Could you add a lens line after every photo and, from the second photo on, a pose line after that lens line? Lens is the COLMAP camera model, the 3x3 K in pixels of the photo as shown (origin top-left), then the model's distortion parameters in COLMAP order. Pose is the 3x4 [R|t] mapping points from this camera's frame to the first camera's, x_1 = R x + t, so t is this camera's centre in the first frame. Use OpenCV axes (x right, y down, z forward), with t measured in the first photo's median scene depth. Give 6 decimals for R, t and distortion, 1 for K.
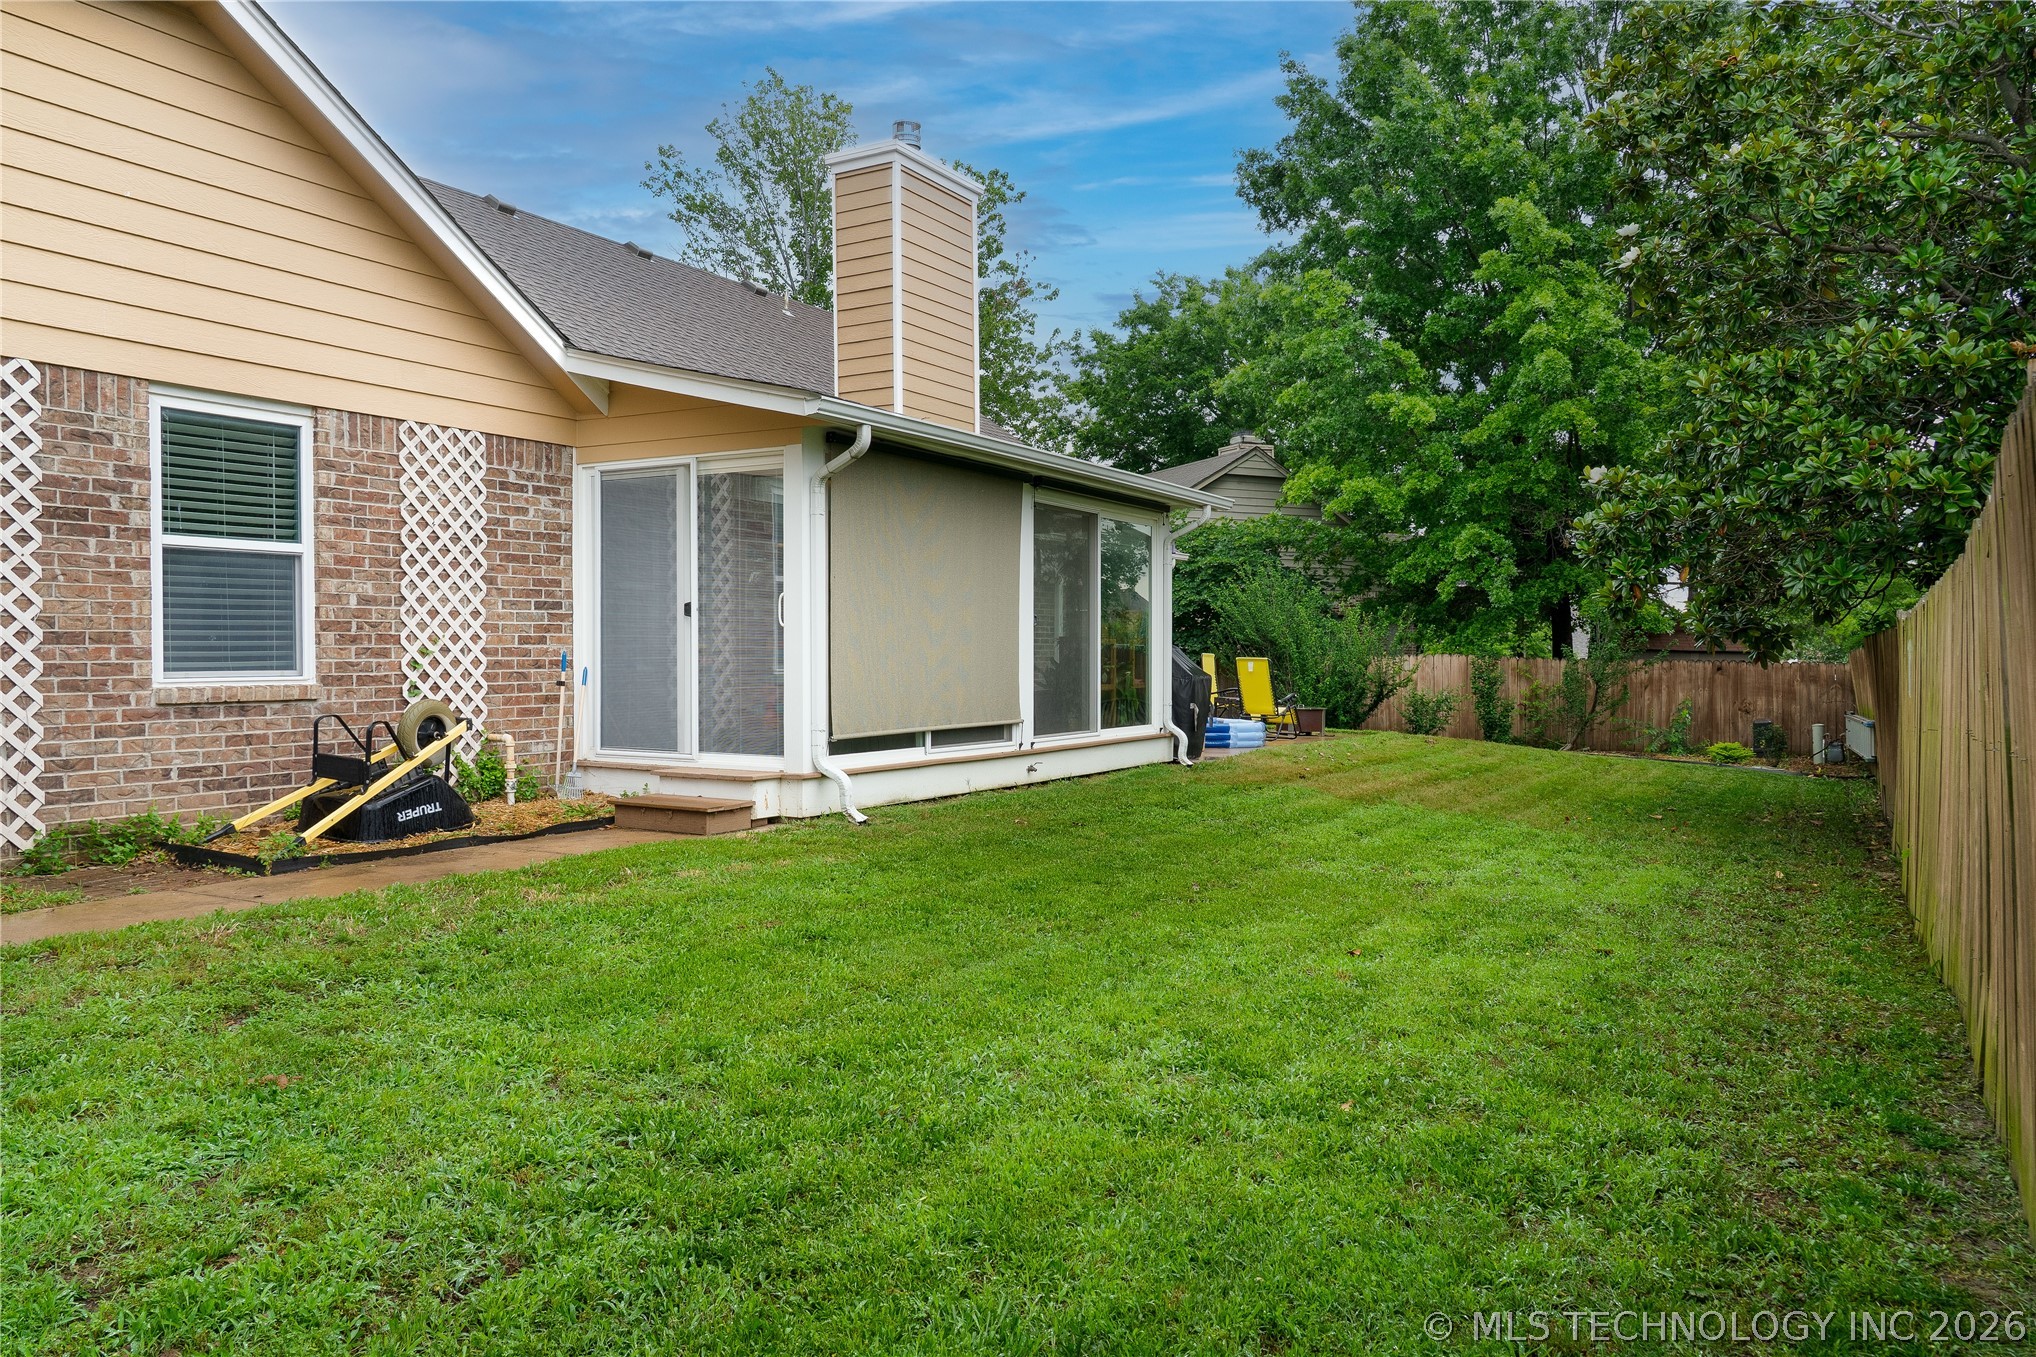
lens RADIAL K [[1347.1, 0, 1022.7], [0, 1347.1, 672.3], [0, 0, 1]] dist [-0.003389, -0.001819]
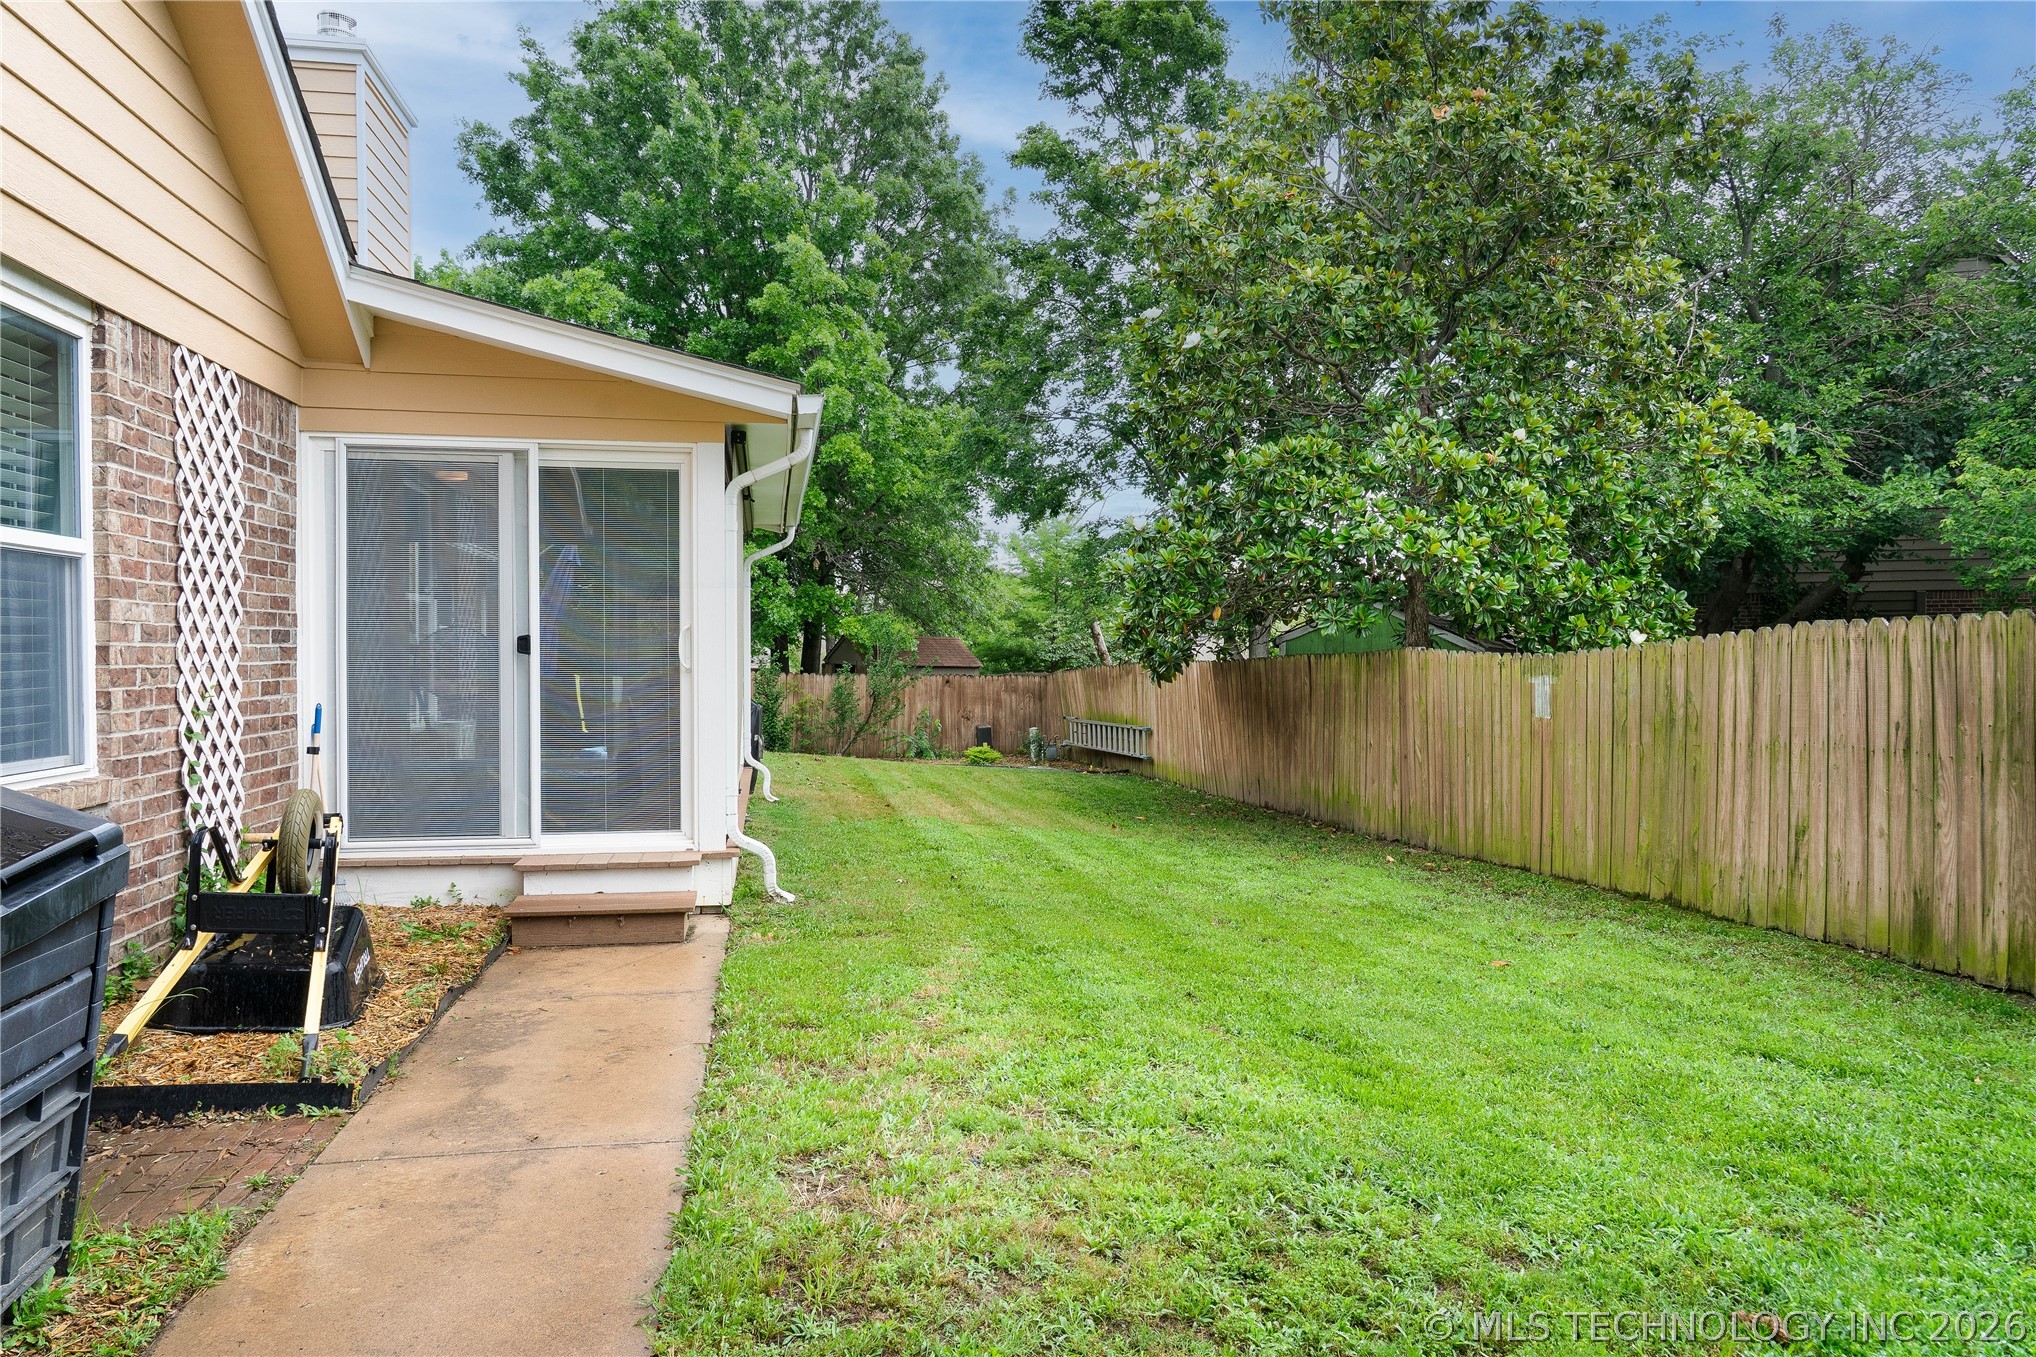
lens RADIAL K [[1347.1, 0, 1022.7], [0, 1347.1, 672.3], [0, 0, 1]] dist [-0.003389, -0.001819]
pose [[0.771798, -0.012787, 0.635740, -0.508609], [0.017839, 0.999840, -0.001547, -0.024724], [-0.635618, 0.012535, 0.771902, 0.248081]]
